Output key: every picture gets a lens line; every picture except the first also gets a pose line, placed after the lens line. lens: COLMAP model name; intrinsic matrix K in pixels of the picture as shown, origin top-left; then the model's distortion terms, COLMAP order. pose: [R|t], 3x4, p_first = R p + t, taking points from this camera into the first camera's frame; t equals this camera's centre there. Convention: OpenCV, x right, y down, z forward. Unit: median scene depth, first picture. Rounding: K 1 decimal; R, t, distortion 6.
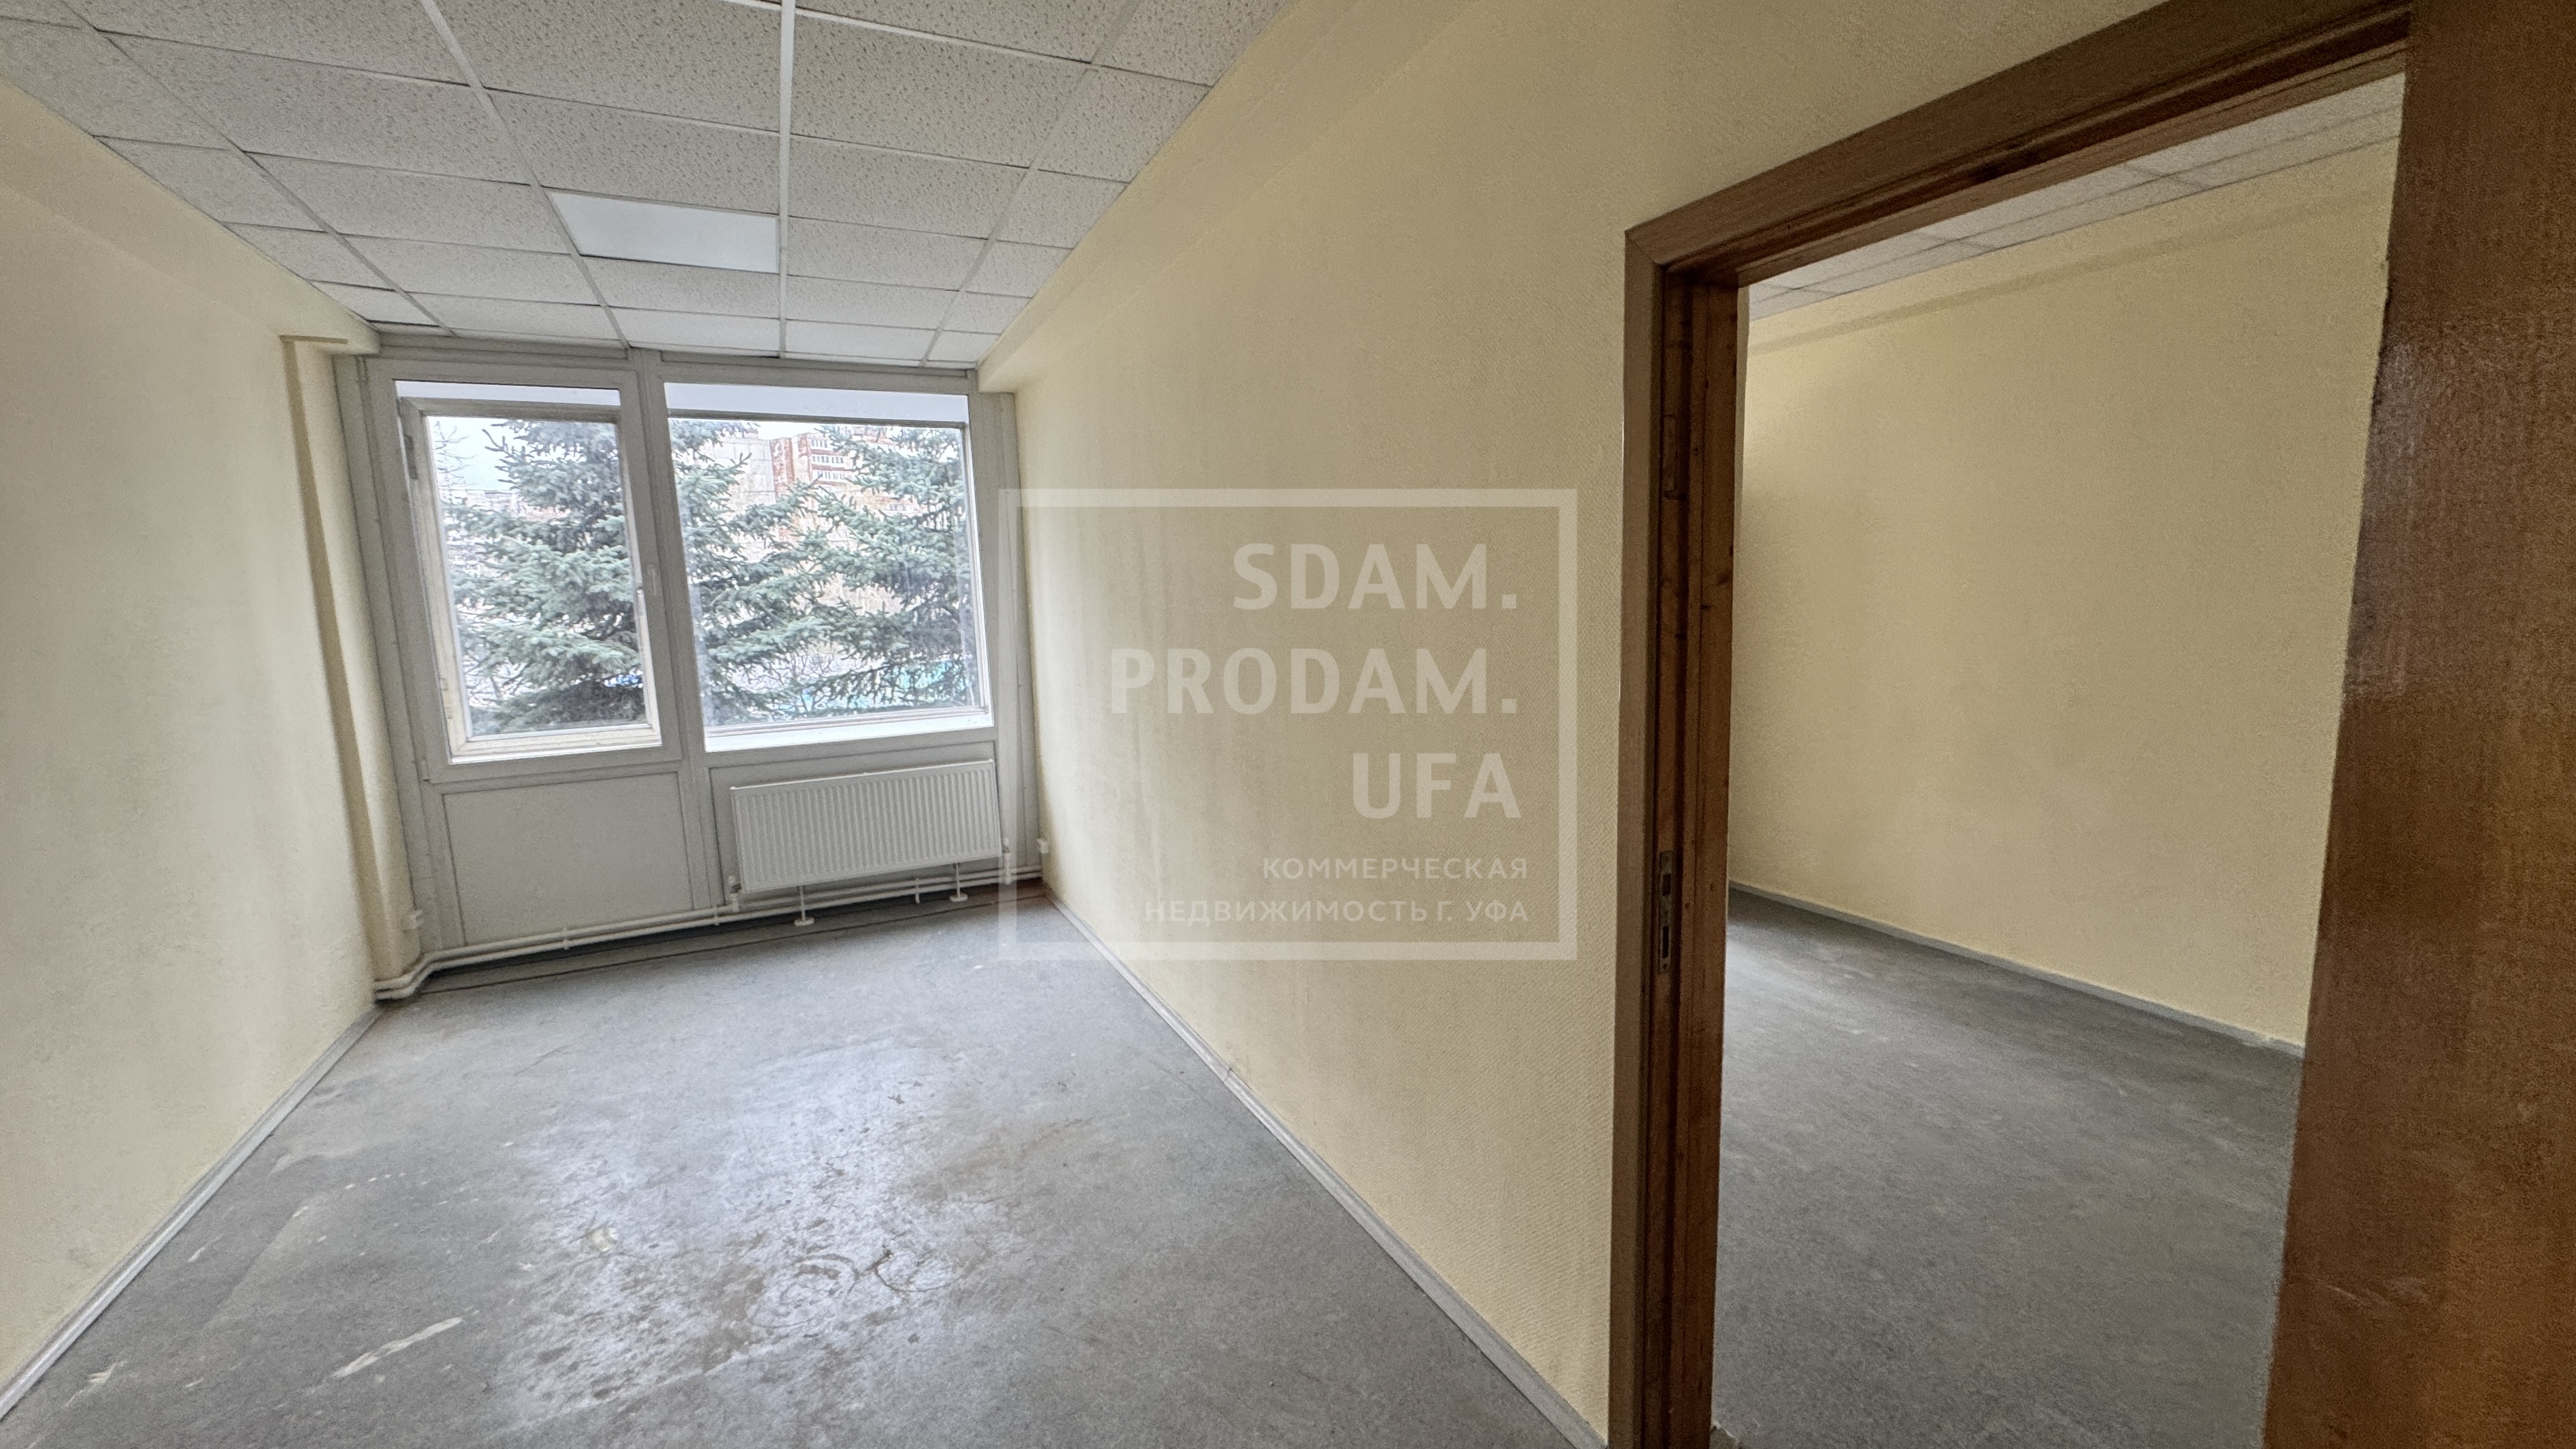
lens RADIAL K [[995.8, 0, 1275.4], [0, 995.8, 717.5], [0, 0, 1]] dist [-0.001206, 0.000298]
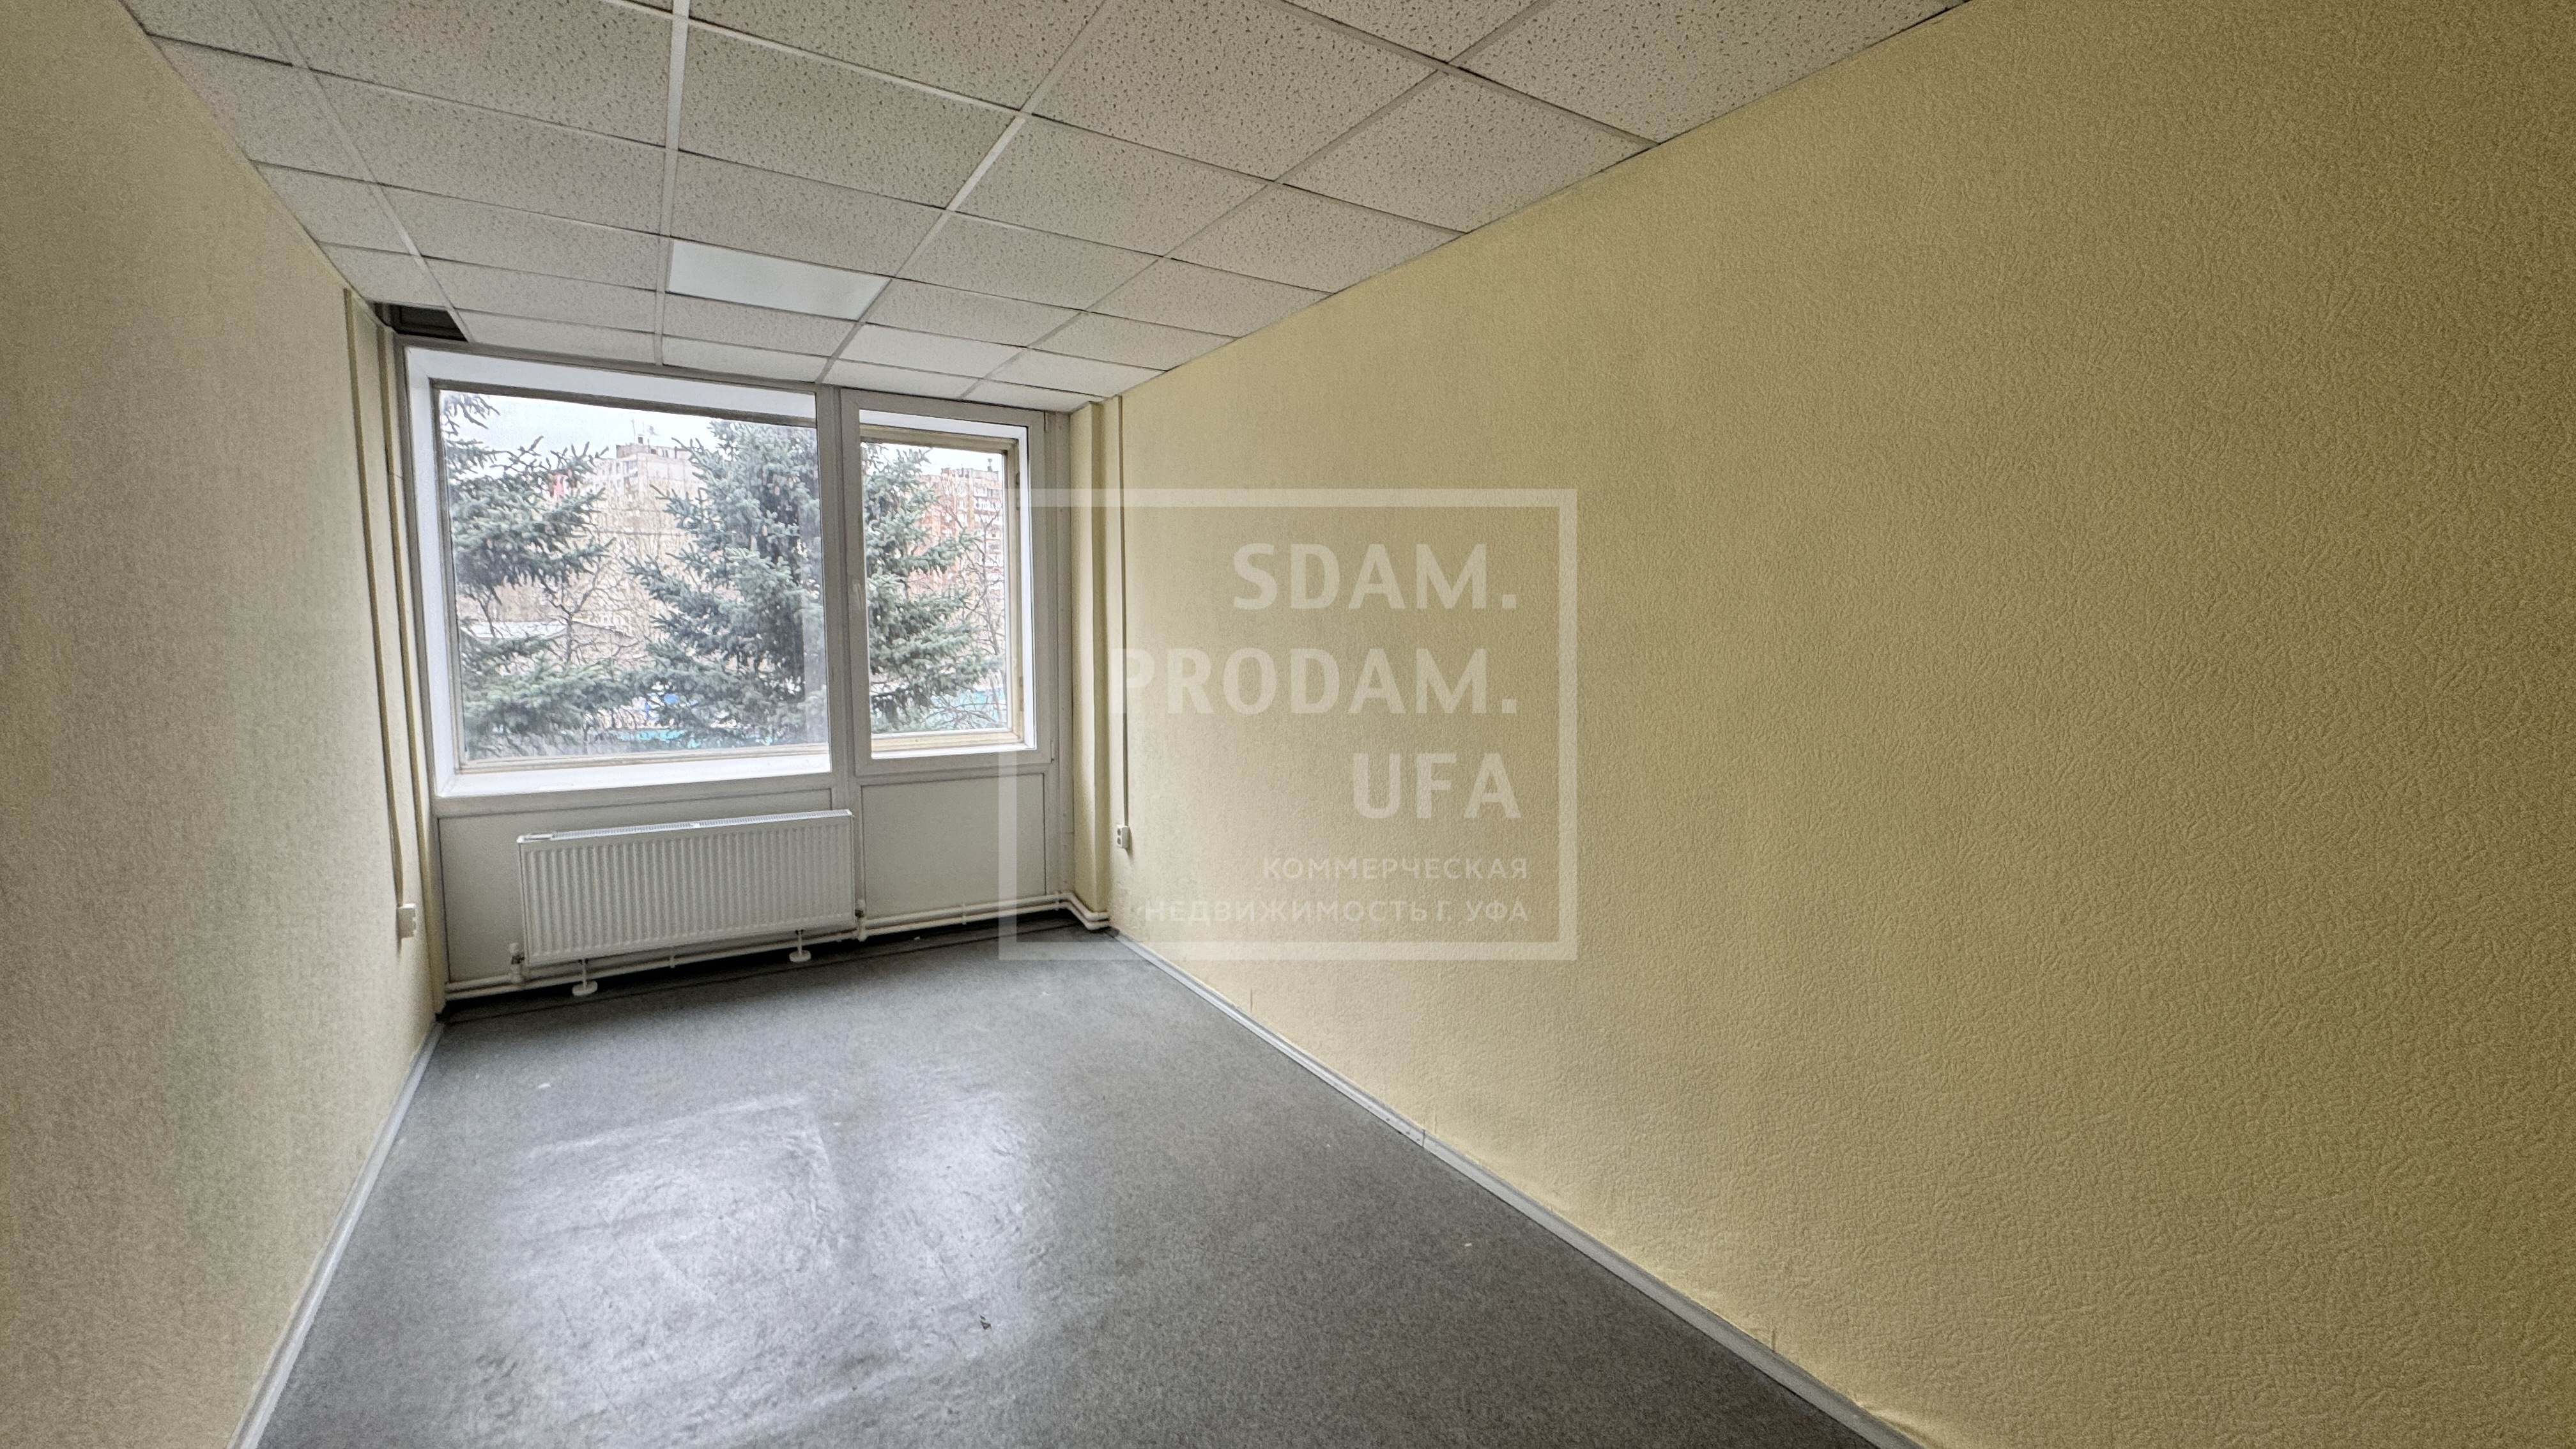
lens RADIAL K [[1043.5, 0, 1224.8], [0, 1043.5, 732.1], [0, 0, 1]] dist [0.001100, -0.000542]
pose [[0.987469, 0.023837, 0.156000, -2.602212], [-0.016758, 0.998776, -0.046534, 0.265598], [-0.156918, 0.043336, 0.986660, -1.027976]]
